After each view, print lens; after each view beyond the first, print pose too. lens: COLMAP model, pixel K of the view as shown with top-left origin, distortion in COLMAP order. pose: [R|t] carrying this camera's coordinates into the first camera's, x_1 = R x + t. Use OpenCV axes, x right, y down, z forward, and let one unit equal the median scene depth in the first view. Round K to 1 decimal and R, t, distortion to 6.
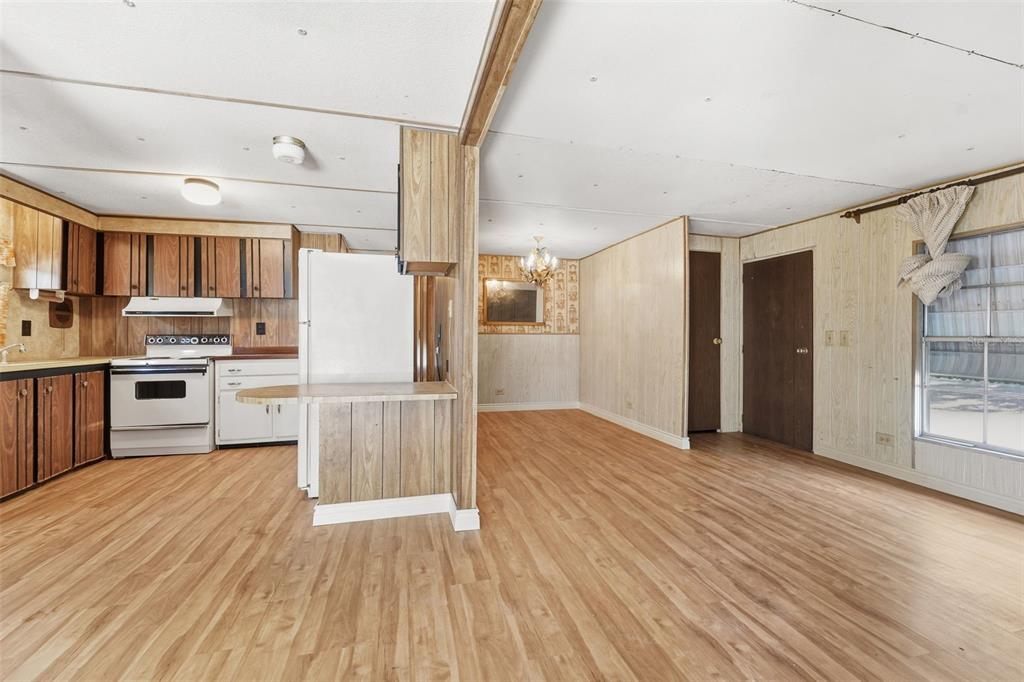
lens RADIAL K [[409.5, 0, 512.7], [0, 409.5, 335.0], [0, 0, 1]] dist [-0.000238, -0.003111]
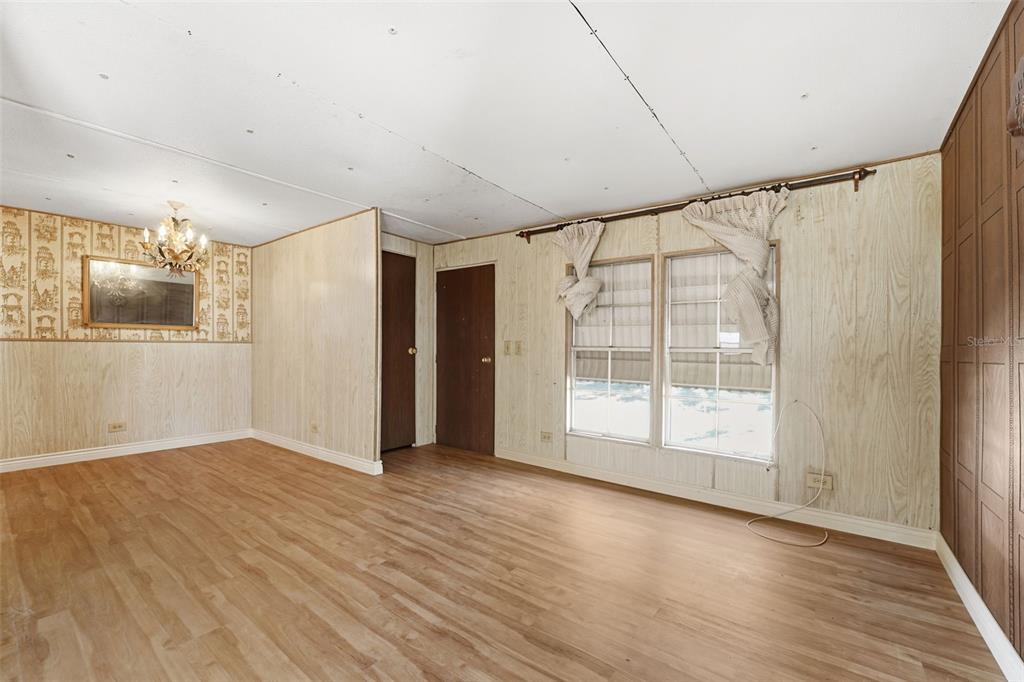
lens RADIAL K [[420.4, 0, 508.3], [0, 420.4, 355.0], [0, 0, 1]] dist [-0.002245, -0.000540]
pose [[0.778389, -0.012425, 0.627659, 0.114611], [-0.003967, 0.999687, 0.024710, -0.001189], [-0.627770, -0.021724, 0.778096, 0.190587]]
